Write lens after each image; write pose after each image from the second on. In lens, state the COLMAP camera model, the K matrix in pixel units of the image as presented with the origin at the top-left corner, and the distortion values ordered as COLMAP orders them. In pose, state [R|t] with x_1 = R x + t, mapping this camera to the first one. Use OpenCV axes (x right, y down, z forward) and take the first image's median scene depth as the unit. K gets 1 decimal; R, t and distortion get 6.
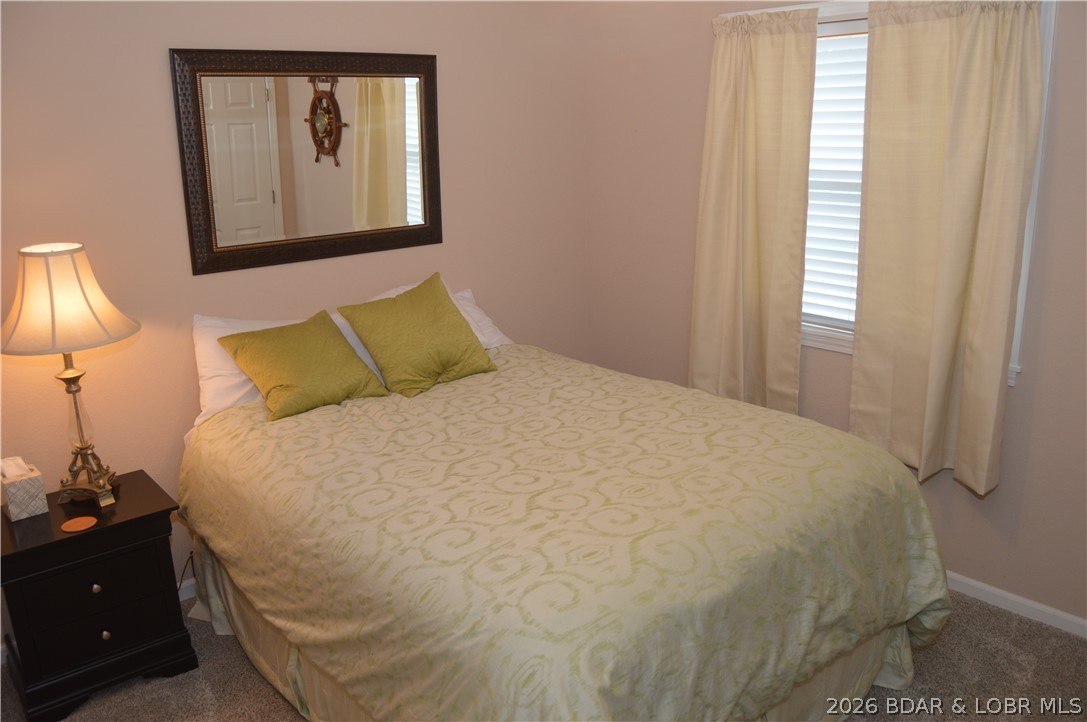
lens RADIAL K [[868.5, 0, 548.5], [0, 868.5, 361.1], [0, 0, 1]] dist [-0.096781, 0.044251]
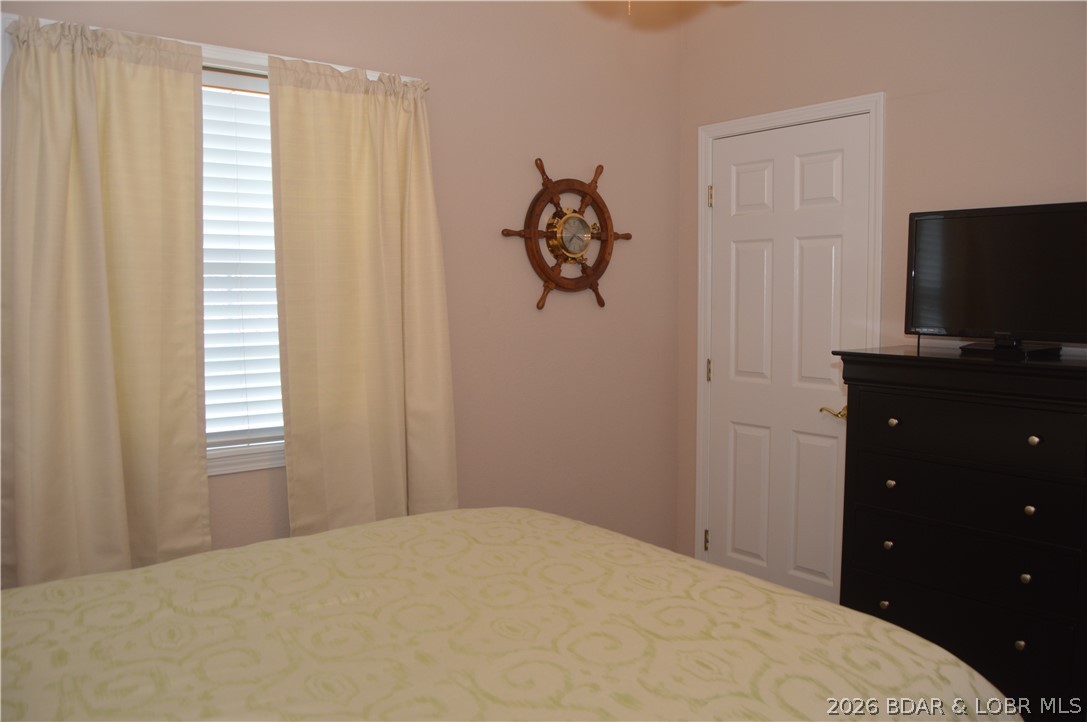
lens RADIAL K [[827.2, 0, 571.3], [0, 827.2, 391.7], [0, 0, 1]] dist [-0.089231, 0.001477]
pose [[0.053018, -0.091861, 0.994359, -0.528950], [0.268102, 0.960510, 0.074440, -0.076851], [-0.961931, 0.262643, 0.075552, 0.809526]]
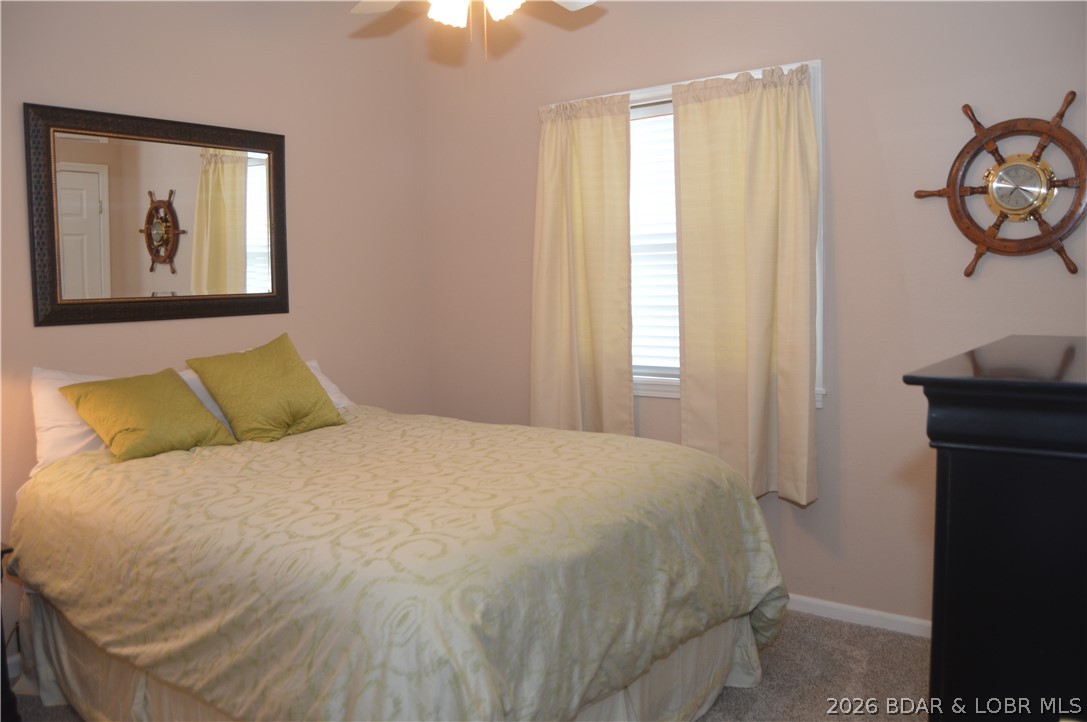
lens RADIAL K [[864.2, 0, 549.2], [0, 864.2, 359.6], [0, 0, 1]] dist [-0.094487, 0.035869]
pose [[0.980299, -0.016992, 0.196786, -0.029443], [0.052551, 0.982822, -0.176917, 0.161437], [-0.190399, 0.183773, 0.964352, -0.042500]]
